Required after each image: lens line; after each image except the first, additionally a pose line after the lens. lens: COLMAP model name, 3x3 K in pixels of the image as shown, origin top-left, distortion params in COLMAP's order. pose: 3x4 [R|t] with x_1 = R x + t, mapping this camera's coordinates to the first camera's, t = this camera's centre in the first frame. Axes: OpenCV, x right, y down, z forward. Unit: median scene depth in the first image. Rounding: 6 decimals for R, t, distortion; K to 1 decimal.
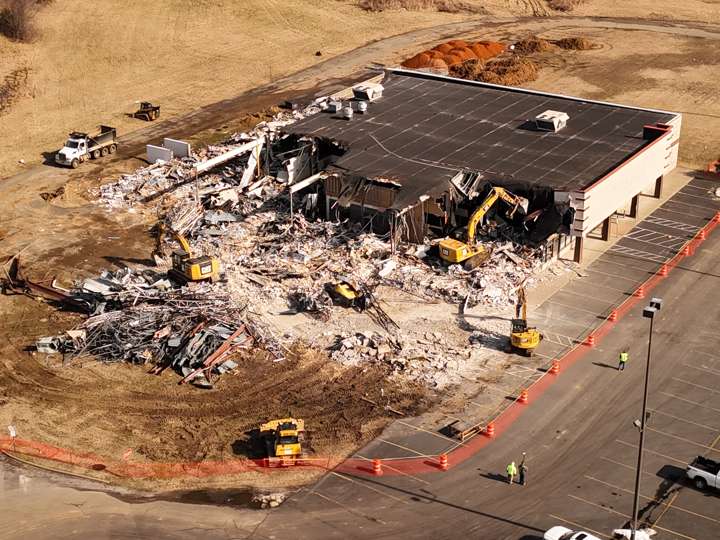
lens RADIAL K [[1233.5, 0, 376.7], [0, 1233.5, 269.7], [0, 0, 1]] dist [0.183326, -0.081050]
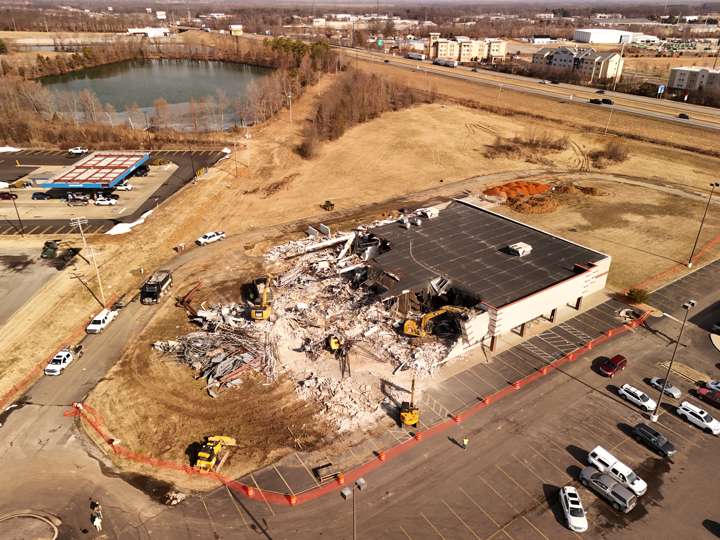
lens RADIAL K [[525.8, 0, 360.0], [0, 525.8, 270.0], [0, 0, 1]] dist [0.084720, -0.081845]
pose [[0.924113, 0.173172, -0.340627, 0.193098], [-0.155524, 0.984694, 0.078677, -0.117828], [0.349038, -0.019731, 0.936901, 0.273625]]
